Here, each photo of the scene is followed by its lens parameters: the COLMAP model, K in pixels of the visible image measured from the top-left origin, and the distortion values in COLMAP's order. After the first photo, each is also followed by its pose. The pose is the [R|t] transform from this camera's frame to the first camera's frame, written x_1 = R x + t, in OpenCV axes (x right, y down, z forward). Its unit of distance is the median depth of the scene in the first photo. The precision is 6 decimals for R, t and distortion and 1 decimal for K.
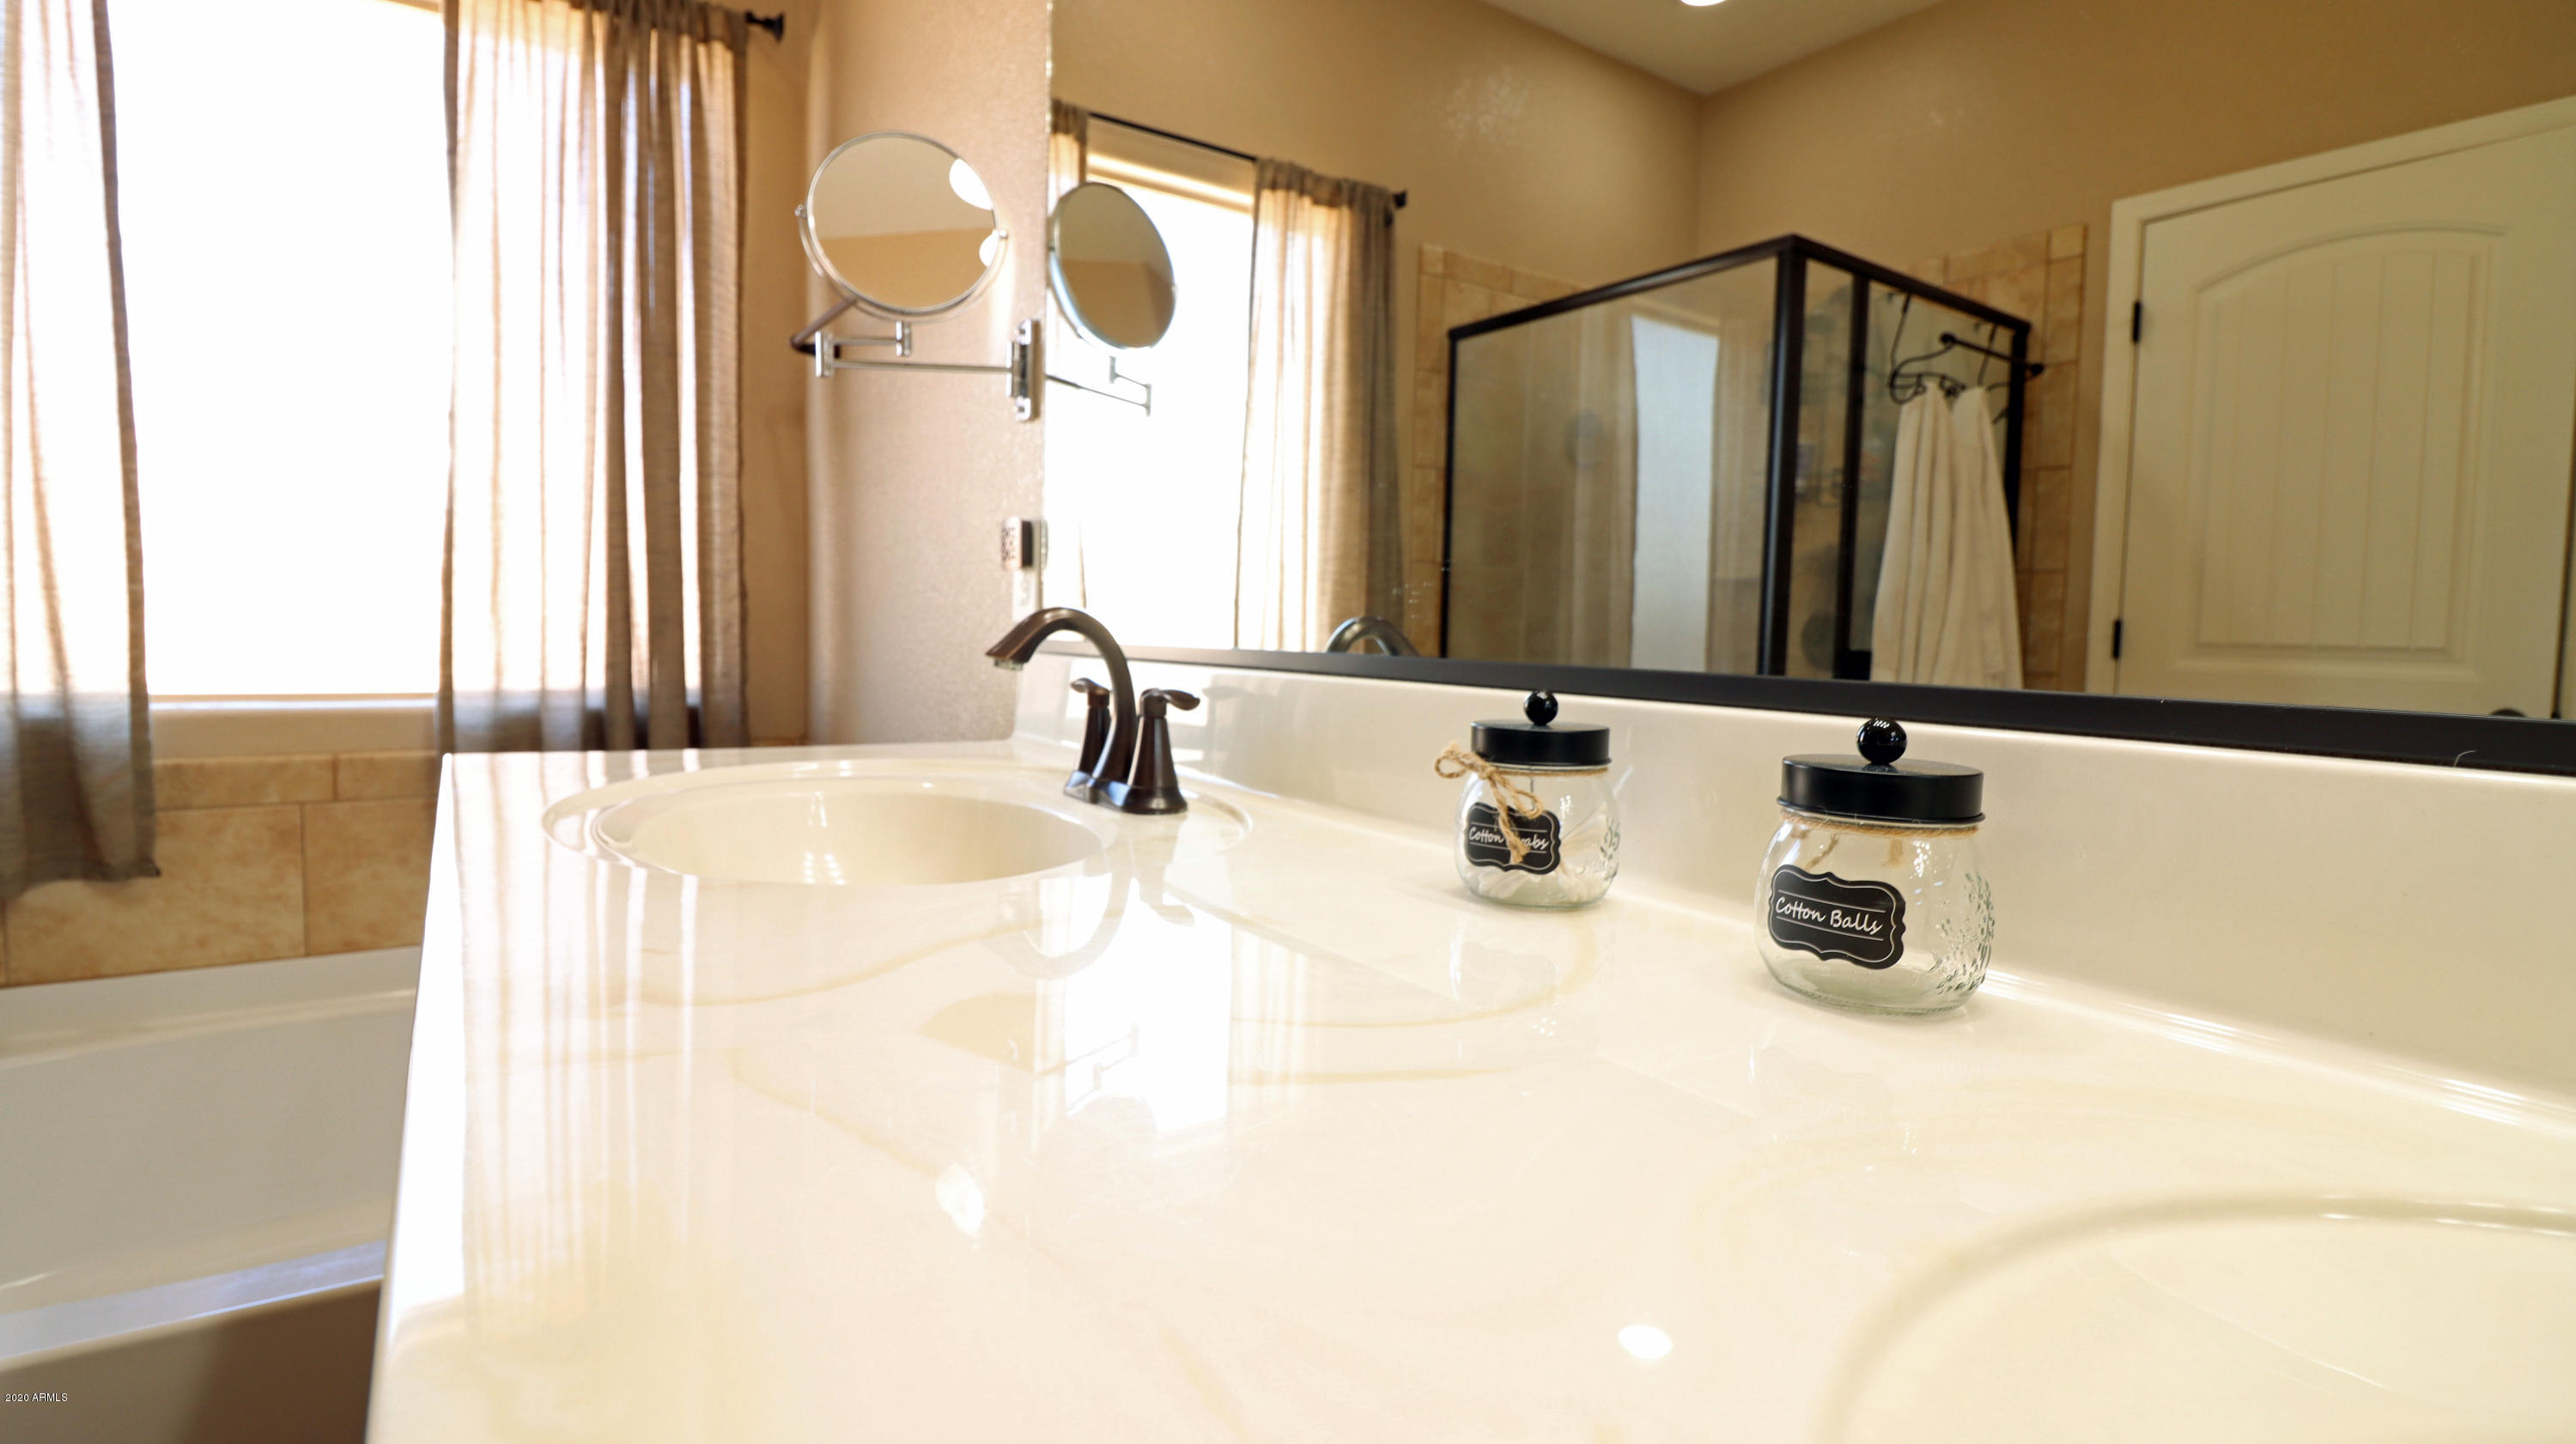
lens RADIAL K [[1202.0, 0, 1292.3], [0, 1202.0, 697.8], [0, 0, 1]] dist [0.014085, -0.023098]
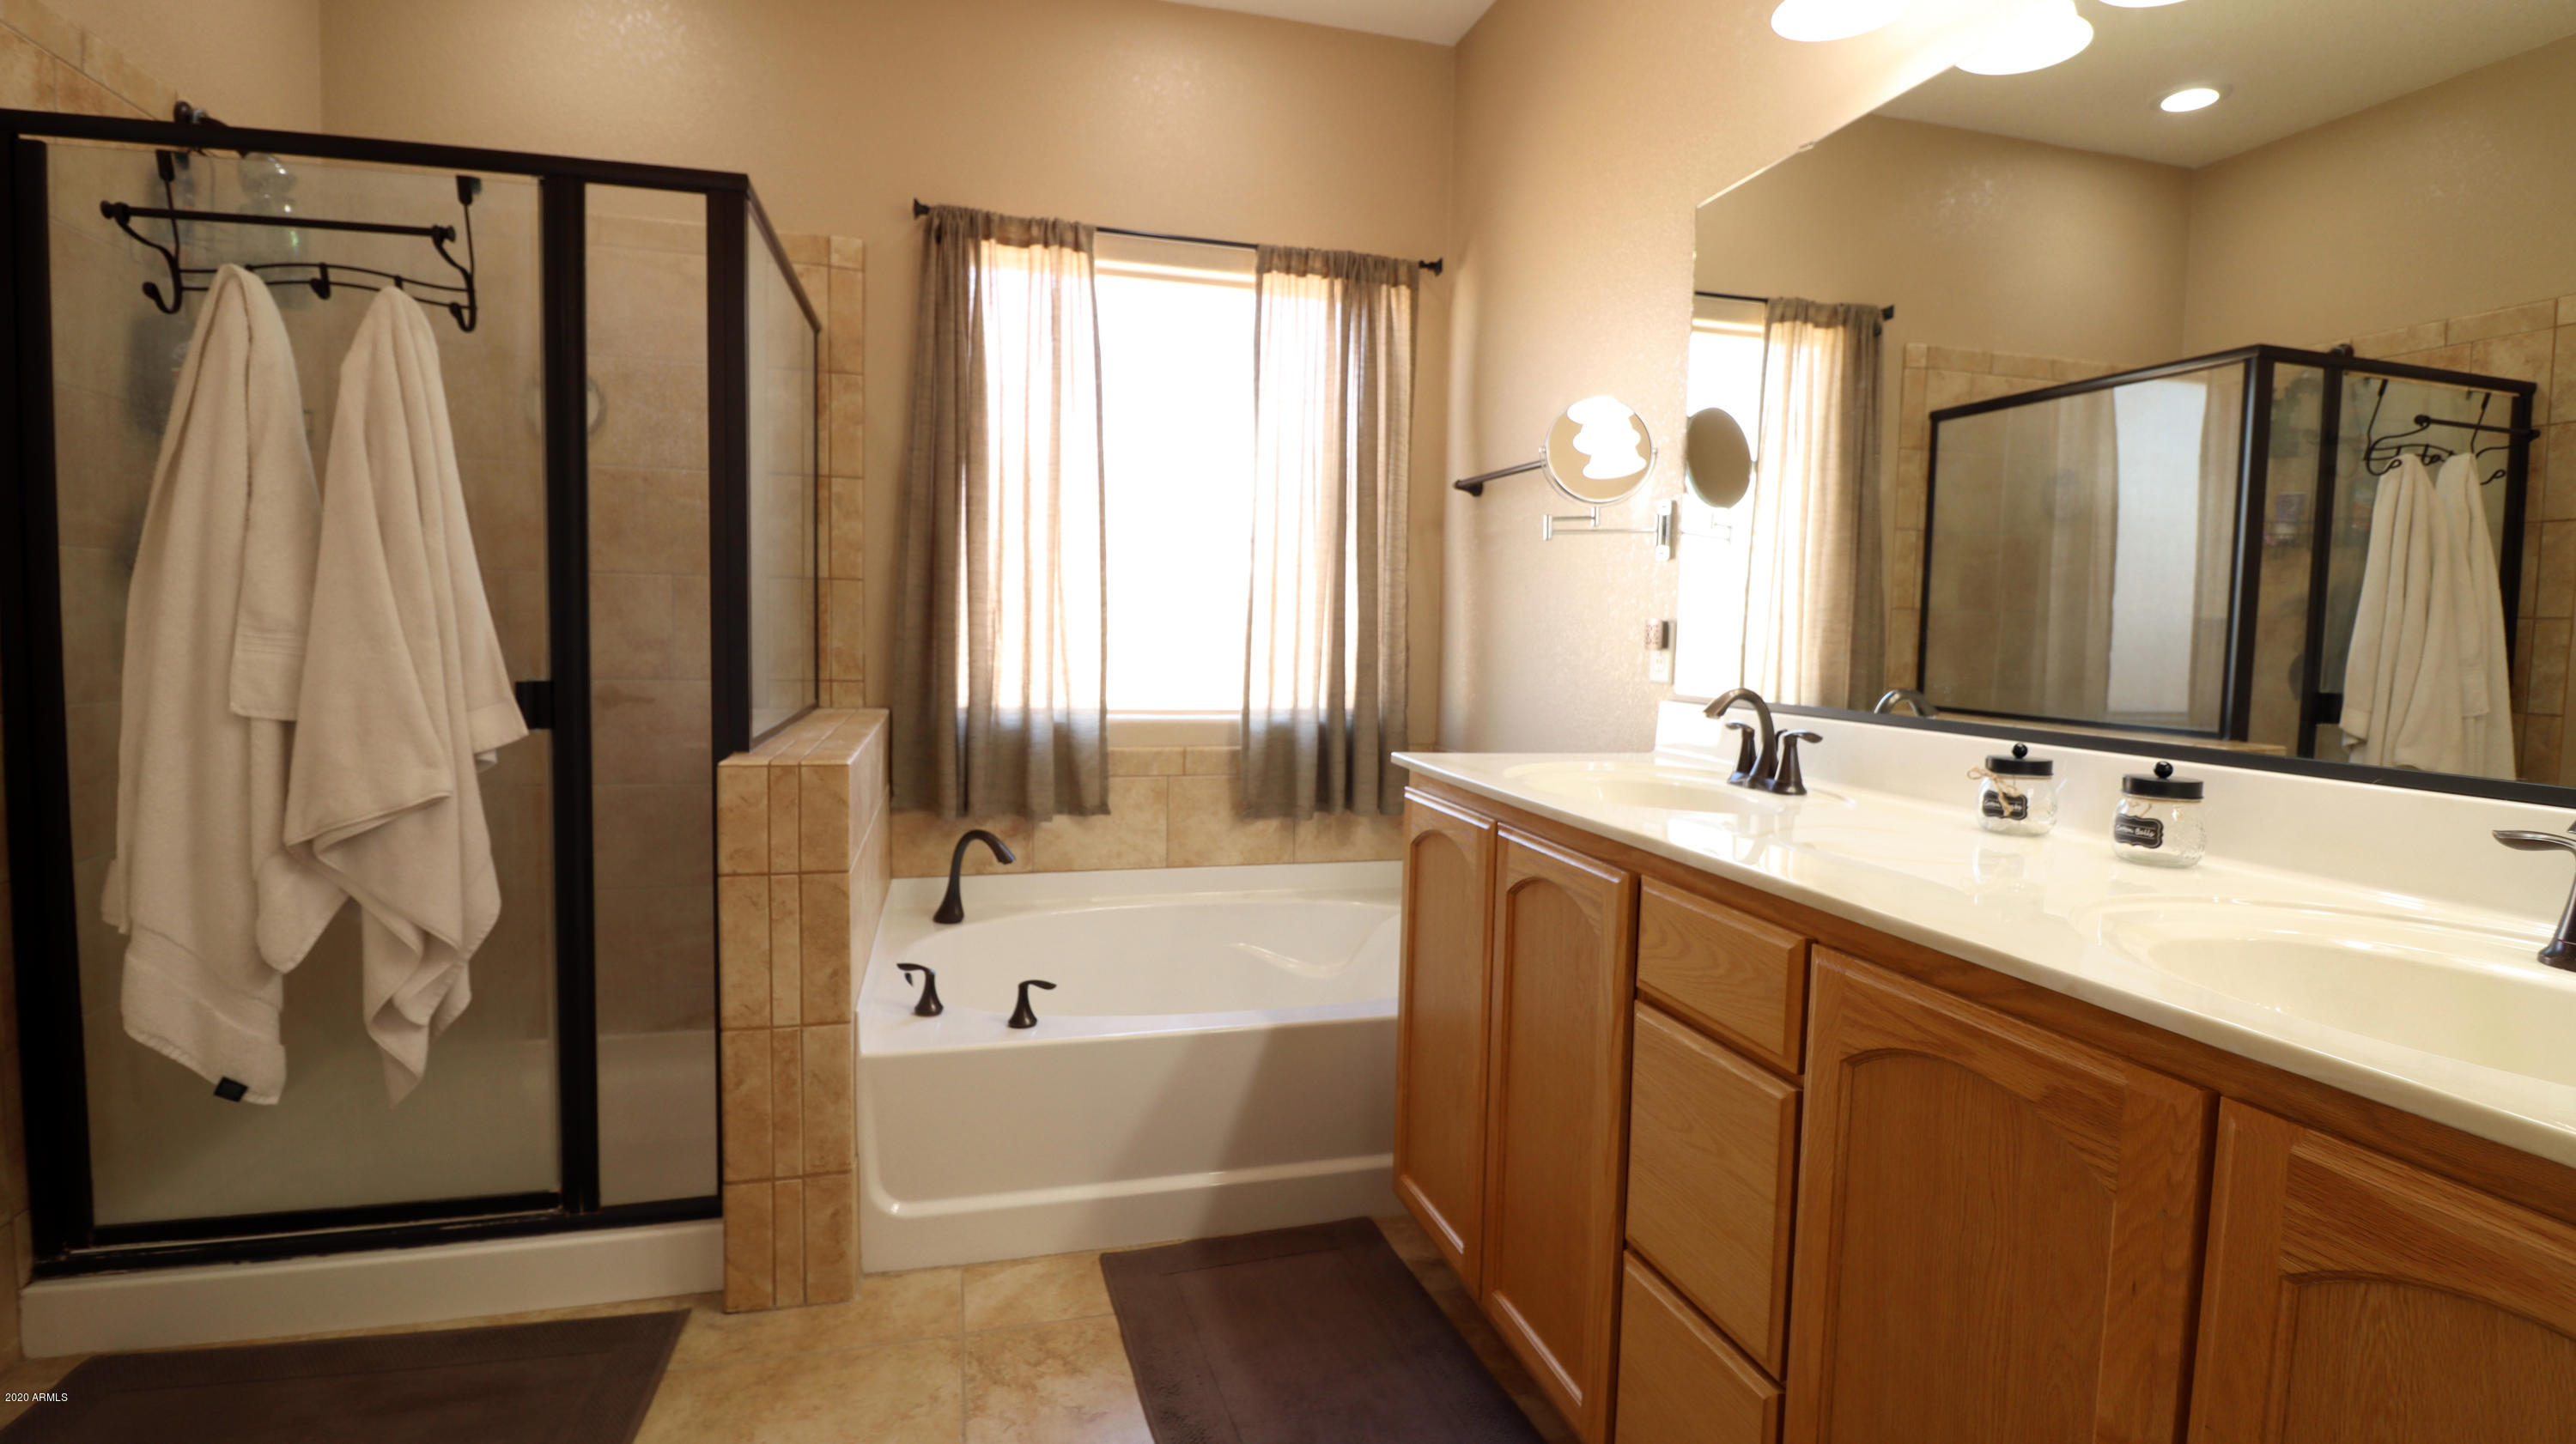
lens RADIAL K [[1202.0, 0, 1292.3], [0, 1202.0, 697.8], [0, 0, 1]] dist [0.014085, -0.023098]
pose [[0.944550, 0.016131, -0.327970, -0.085324], [-0.017818, 0.999839, -0.002138, -0.015072], [0.327883, 0.007863, 0.944686, -0.394671]]
